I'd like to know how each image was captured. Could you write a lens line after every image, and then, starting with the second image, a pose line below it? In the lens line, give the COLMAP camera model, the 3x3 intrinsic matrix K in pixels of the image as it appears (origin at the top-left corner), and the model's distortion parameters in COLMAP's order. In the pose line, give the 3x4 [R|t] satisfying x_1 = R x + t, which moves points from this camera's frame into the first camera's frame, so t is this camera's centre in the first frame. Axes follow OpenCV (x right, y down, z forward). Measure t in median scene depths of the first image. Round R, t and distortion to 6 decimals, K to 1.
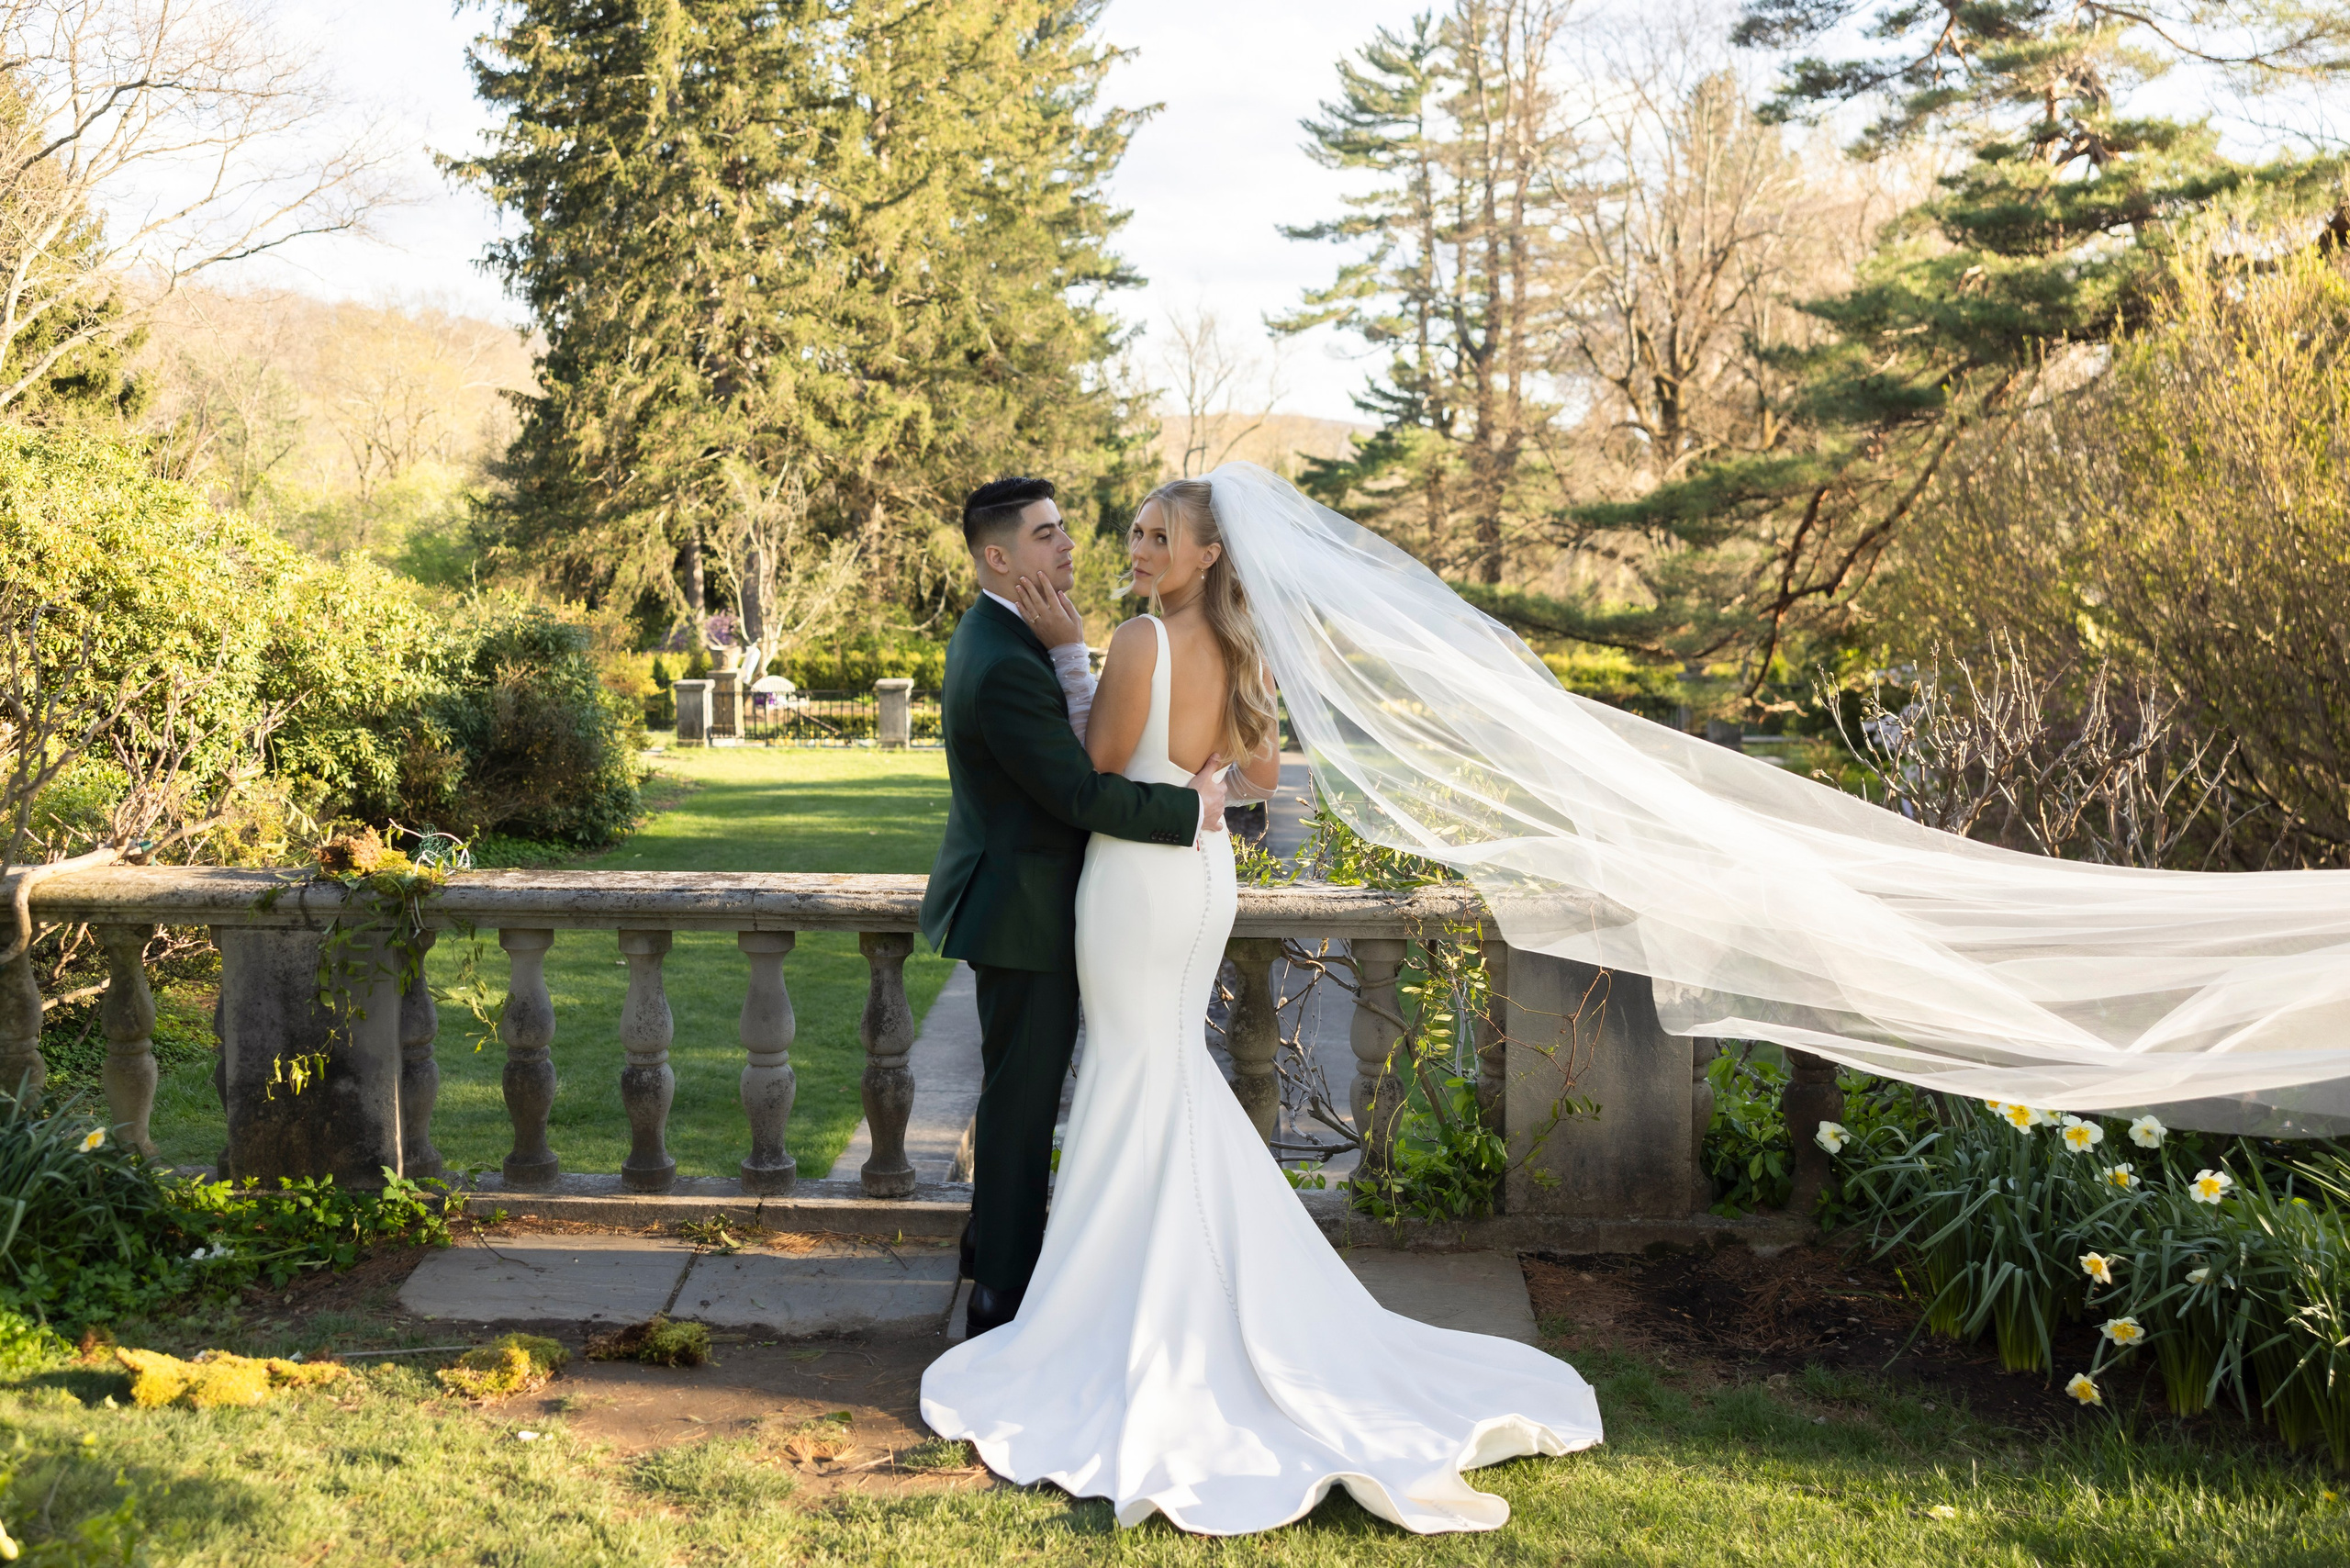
lens RADIAL K [[2431.2, 0, 1023.0], [0, 2431.2, 682.6], [0, 0, 1]] dist [0.010752, 0.006689]
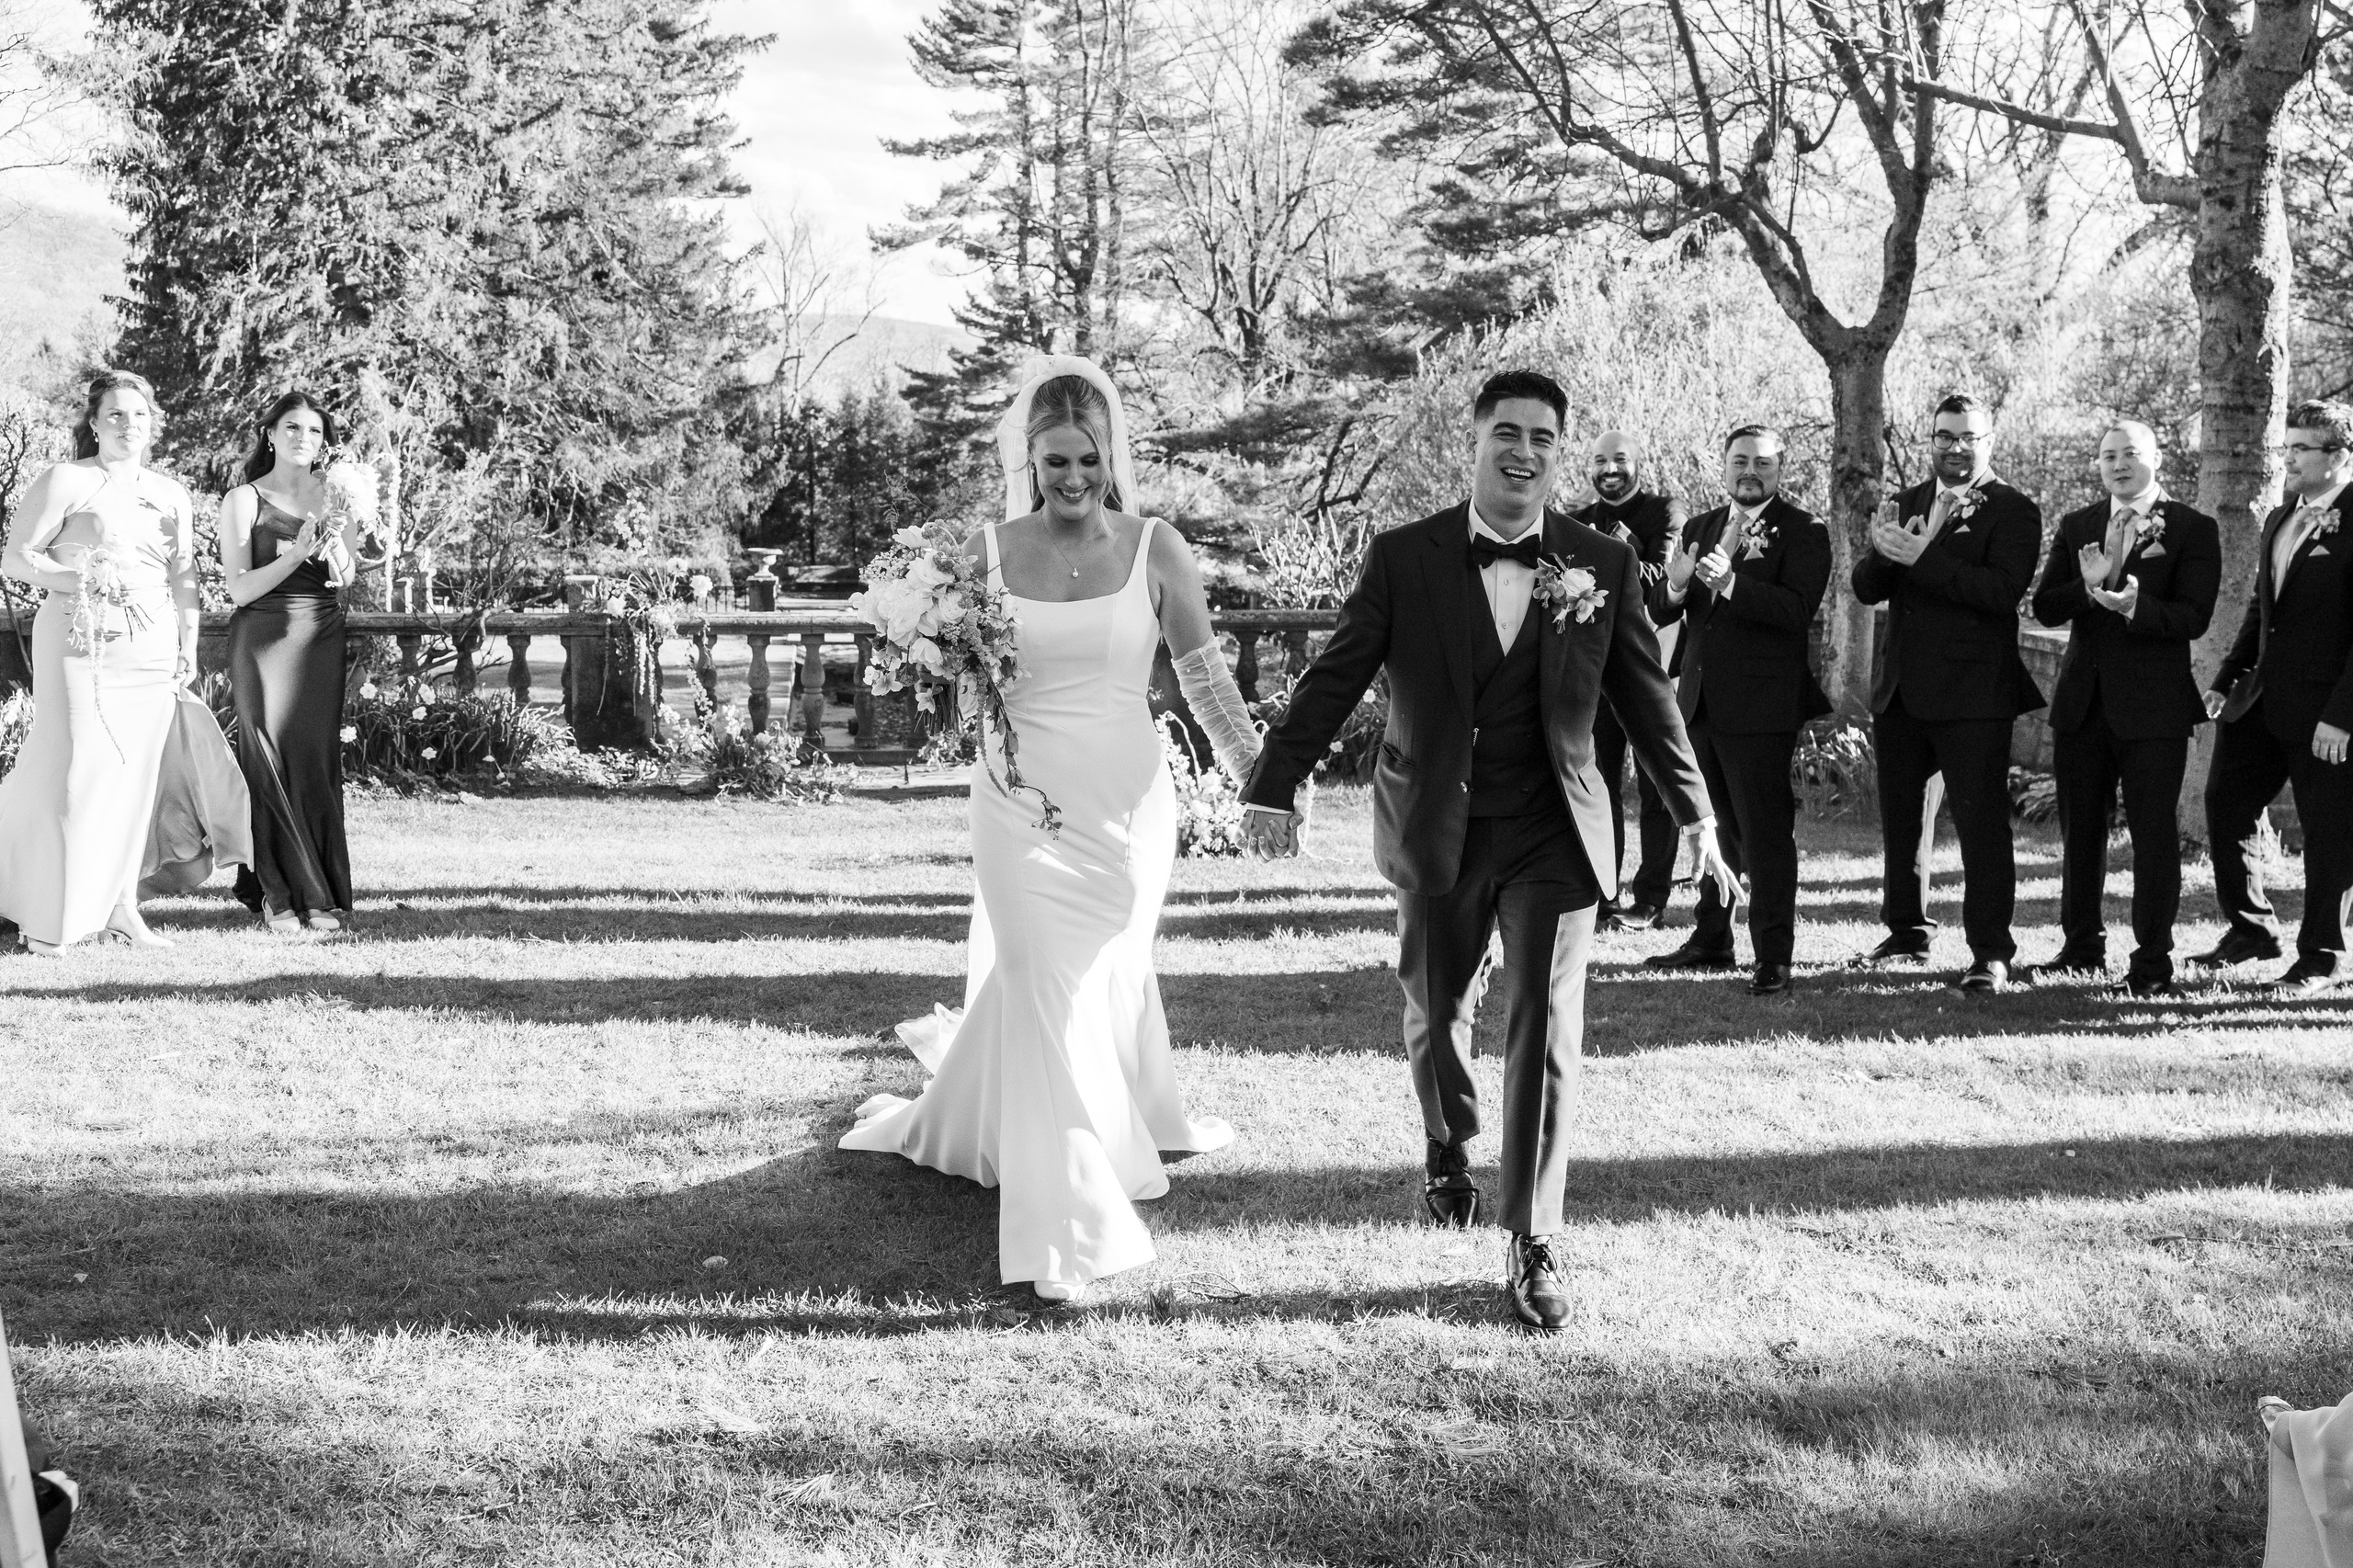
lens RADIAL K [[2659.9, 0, 1182.4], [0, 2659.9, 692.0], [0, 0, 1]] dist [-0.007675, -0.003110]
pose [[0.974404, -0.011850, 0.224492, -0.035056], [0.004652, 0.999459, 0.032565, 0.007992], [-0.224756, -0.030687, 0.973932, -0.164589]]
